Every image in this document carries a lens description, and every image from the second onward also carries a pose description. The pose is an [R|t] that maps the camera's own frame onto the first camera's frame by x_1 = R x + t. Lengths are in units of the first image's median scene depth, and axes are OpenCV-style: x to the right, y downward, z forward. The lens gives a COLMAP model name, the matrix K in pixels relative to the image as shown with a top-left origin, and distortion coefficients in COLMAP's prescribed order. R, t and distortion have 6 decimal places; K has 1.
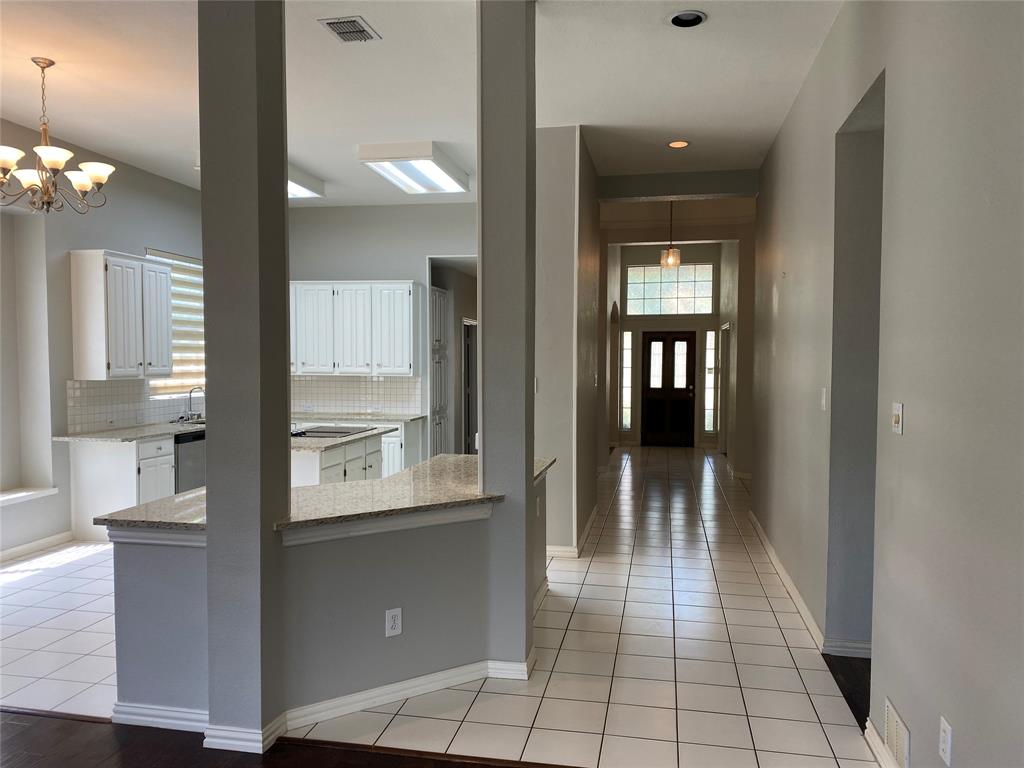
lens RADIAL K [[768.8, 0, 512.2], [0, 768.8, 386.3], [0, 0, 1]] dist [0.035502, -0.055511]
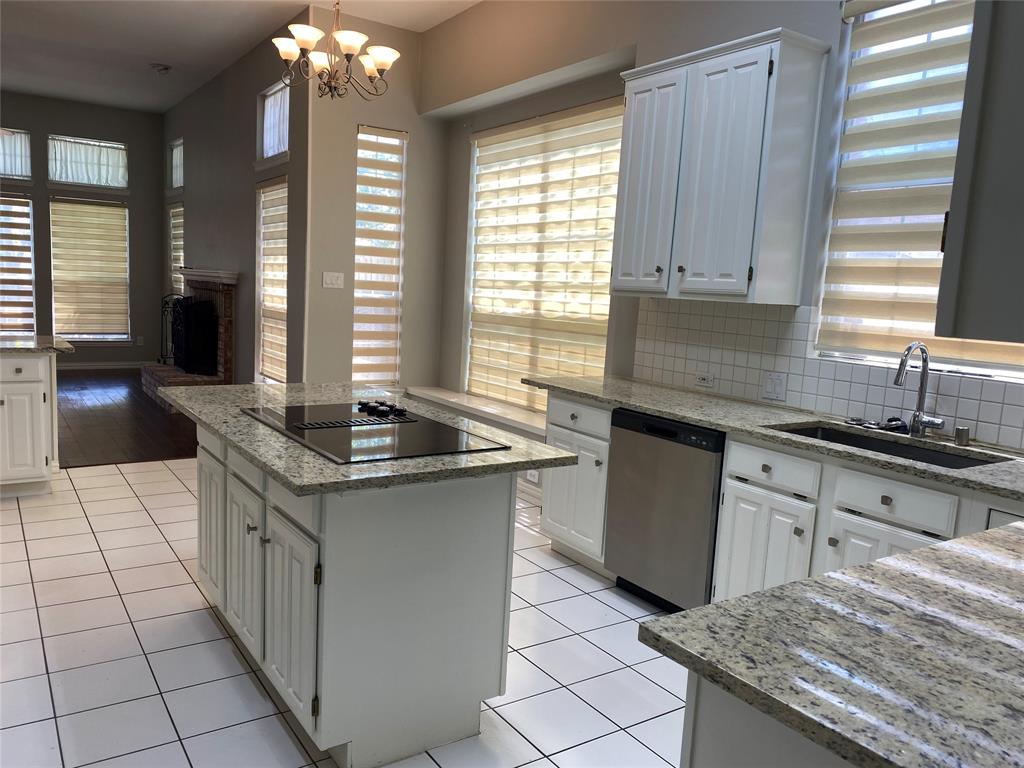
lens RADIAL K [[768.8, 0, 505.7], [0, 768.8, 394.8], [0, 0, 1]] dist [0.035502, -0.055511]
pose [[-0.713225, 0.057230, -0.698595, -0.024609], [-0.078678, 0.983826, 0.160923, -0.017485], [0.696505, 0.169739, -0.697186, 1.085773]]
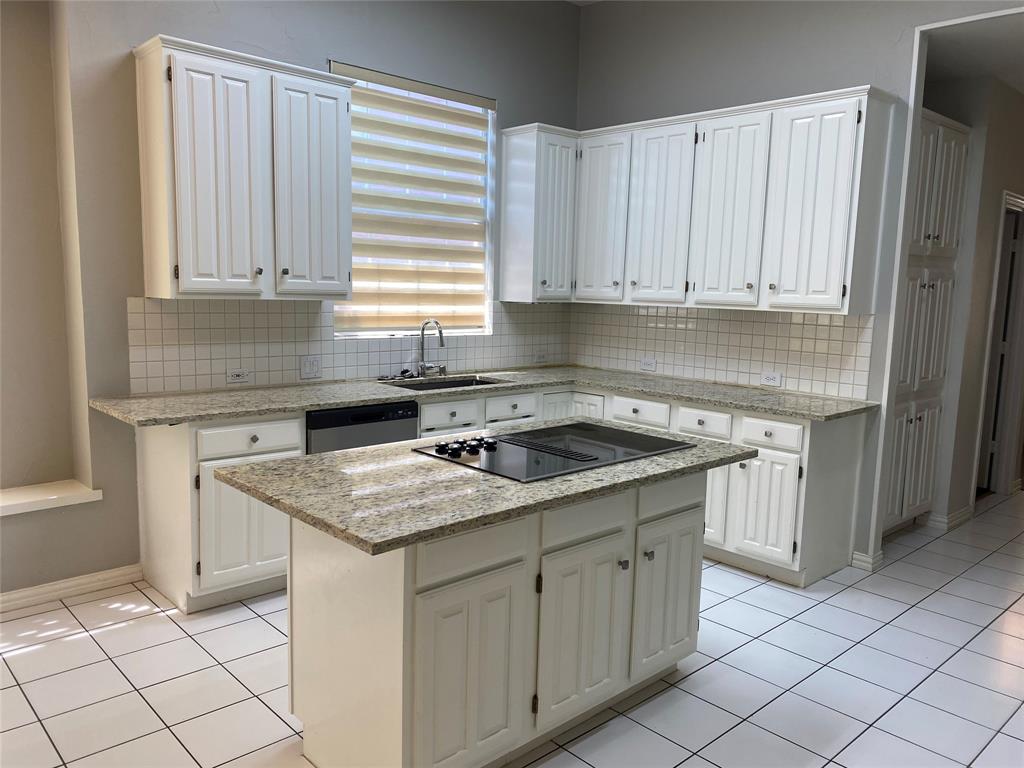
lens RADIAL K [[768.8, 0, 506.0], [0, 768.8, 394.2], [0, 0, 1]] dist [0.035502, -0.055511]
pose [[0.802766, 0.099247, -0.587977, -0.024594], [-0.042025, 0.993016, 0.110238, -0.008946], [0.594812, -0.063786, 0.801330, 0.559705]]
